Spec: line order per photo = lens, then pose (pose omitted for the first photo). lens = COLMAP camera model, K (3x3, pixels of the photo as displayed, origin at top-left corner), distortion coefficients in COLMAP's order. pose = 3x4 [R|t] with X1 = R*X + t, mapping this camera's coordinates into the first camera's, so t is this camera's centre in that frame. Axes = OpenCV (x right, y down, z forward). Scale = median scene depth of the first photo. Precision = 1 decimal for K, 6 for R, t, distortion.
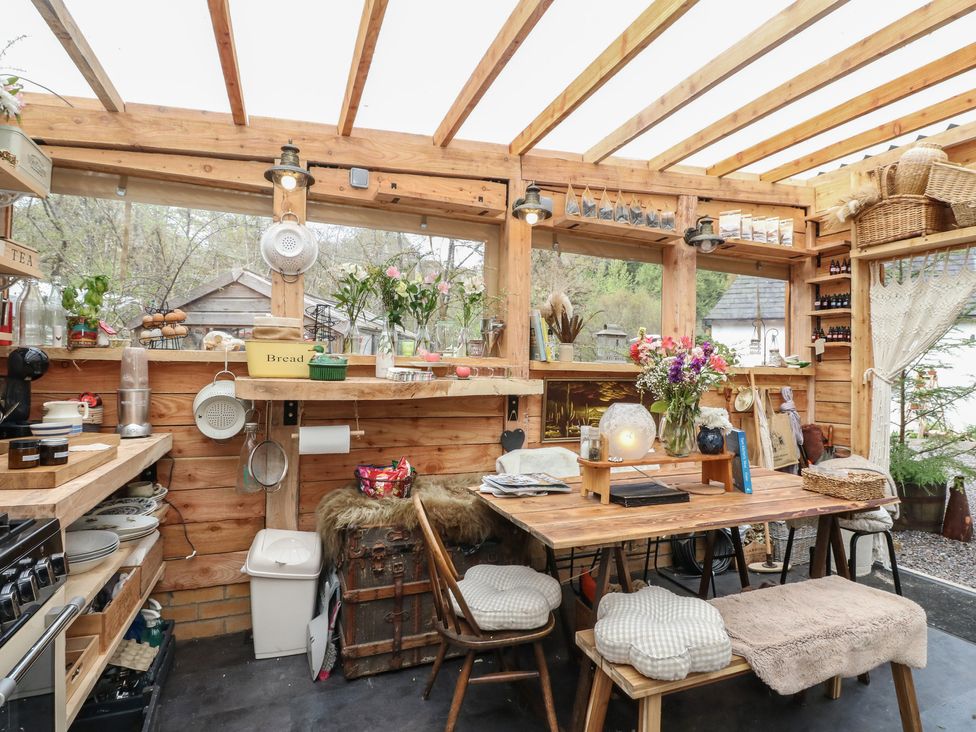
lens RADIAL K [[504.9, 0, 488.3], [0, 504.9, 363.4], [0, 0, 1]] dist [-0.007324, -0.008873]
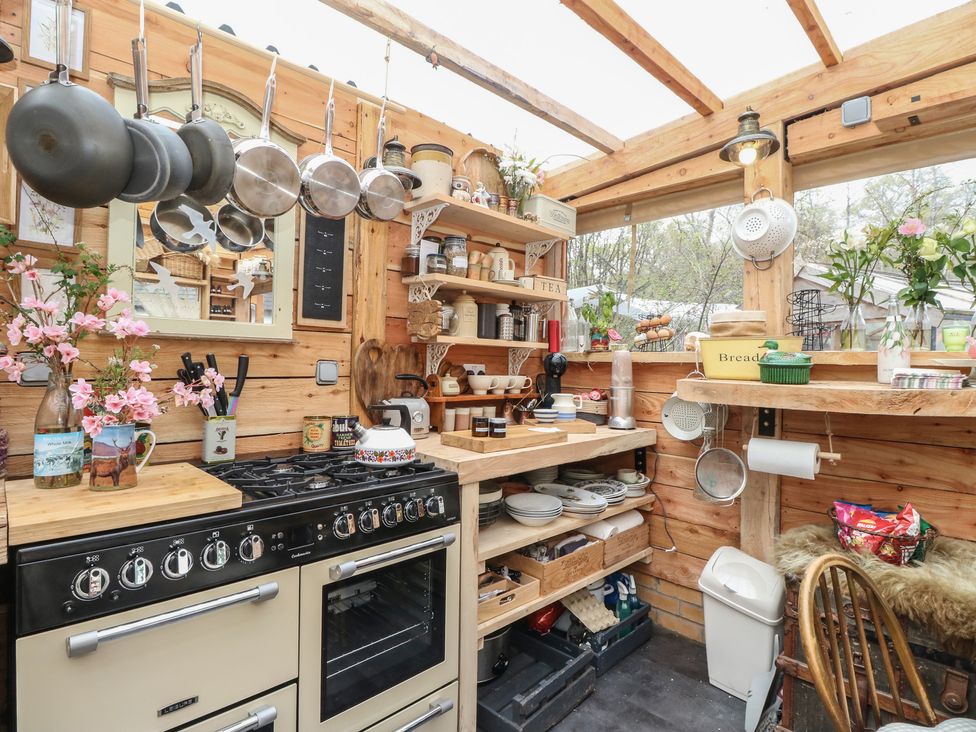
lens RADIAL K [[504.9, 0, 490.5], [0, 504.9, 362.5], [0, 0, 1]] dist [-0.007324, -0.008873]
pose [[0.399507, -0.012835, -0.916640, 0.217626], [0.000606, 0.999905, -0.013737, 0.010199], [0.916730, 0.004933, 0.399477, 0.243222]]
